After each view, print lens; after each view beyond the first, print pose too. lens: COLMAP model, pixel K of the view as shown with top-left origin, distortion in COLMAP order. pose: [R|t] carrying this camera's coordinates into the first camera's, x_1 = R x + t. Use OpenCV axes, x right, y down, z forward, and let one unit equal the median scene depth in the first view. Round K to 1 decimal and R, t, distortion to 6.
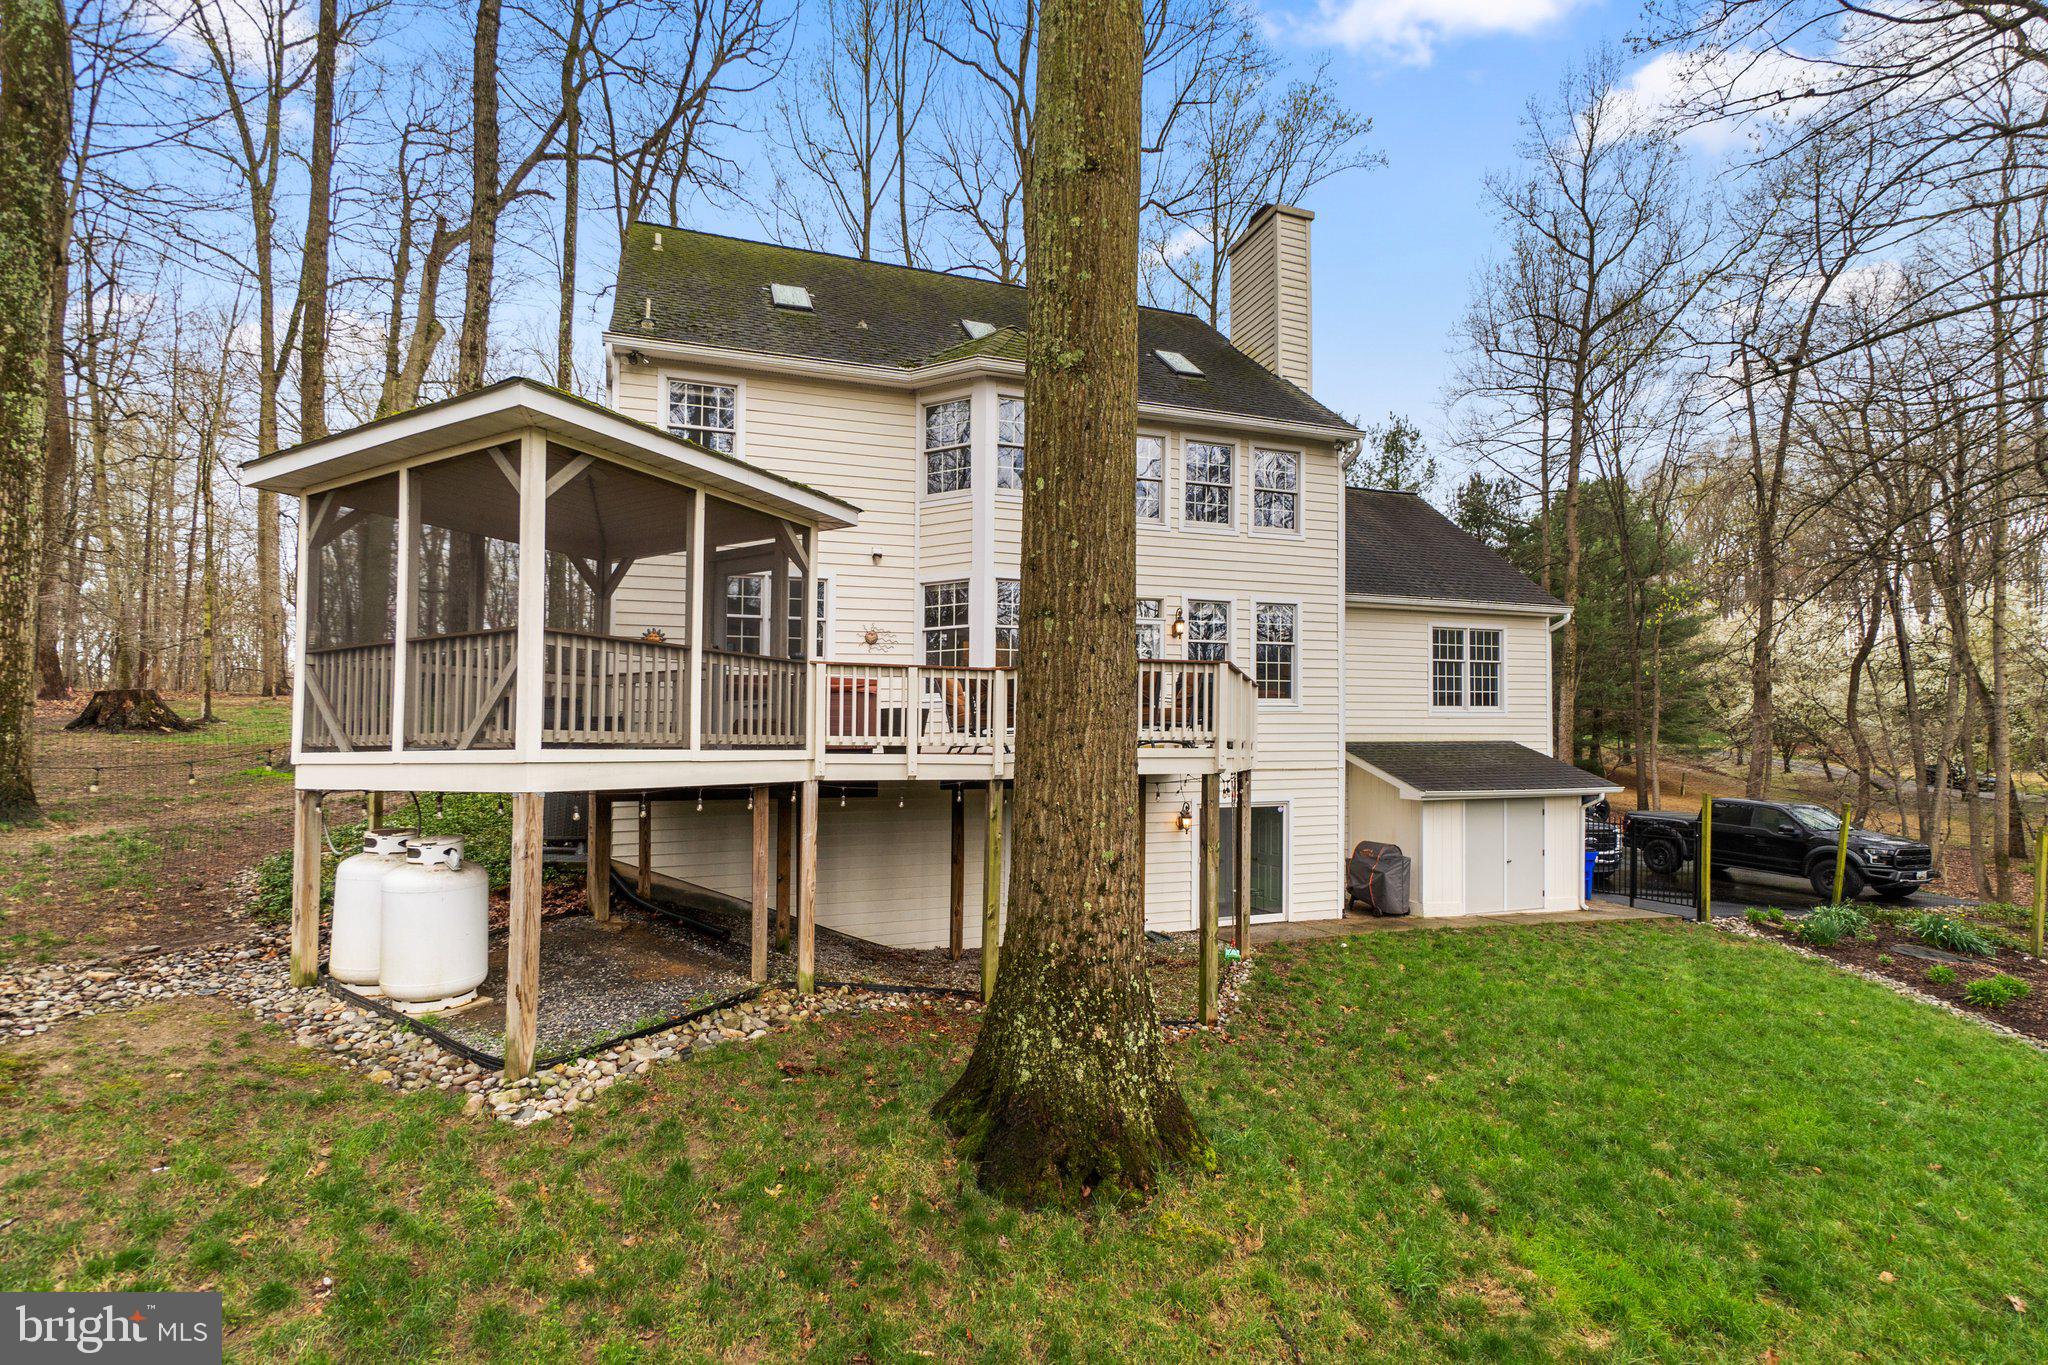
lens RADIAL K [[890.4, 0, 1027.3], [0, 890.4, 684.7], [0, 0, 1]] dist [-0.007825, 0.002797]
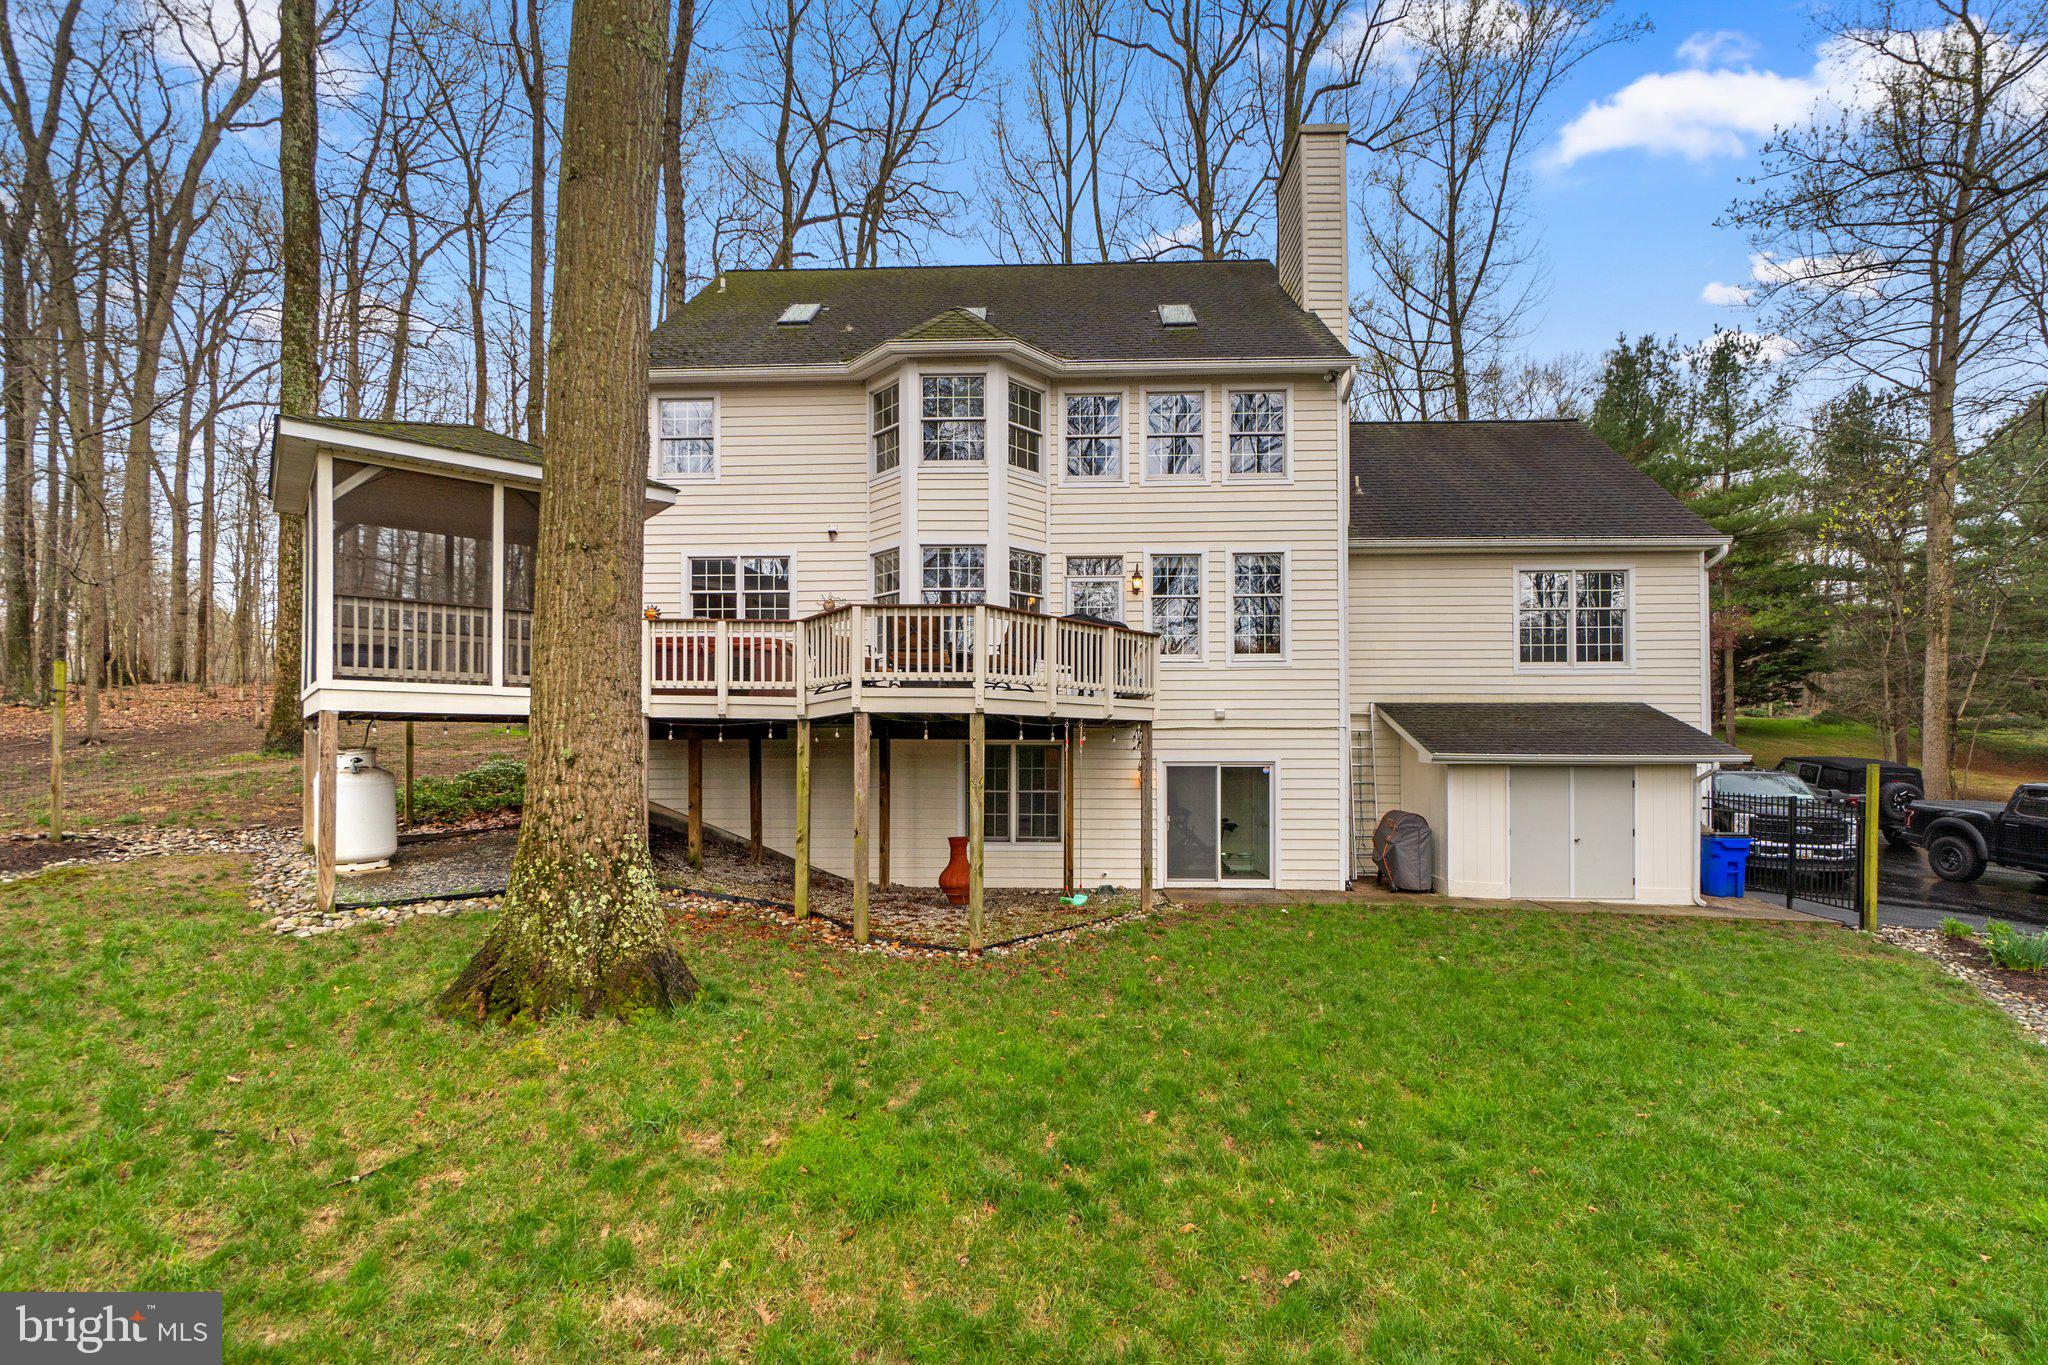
lens RADIAL K [[890.4, 0, 1095.4], [0, 890.4, 691.7], [0, 0, 1]] dist [-0.007825, 0.002797]
pose [[0.935671, -0.014851, -0.352561, 0.446320], [0.019846, 0.999747, 0.010558, 0.042128], [0.352315, -0.016876, 0.935729, 0.049734]]
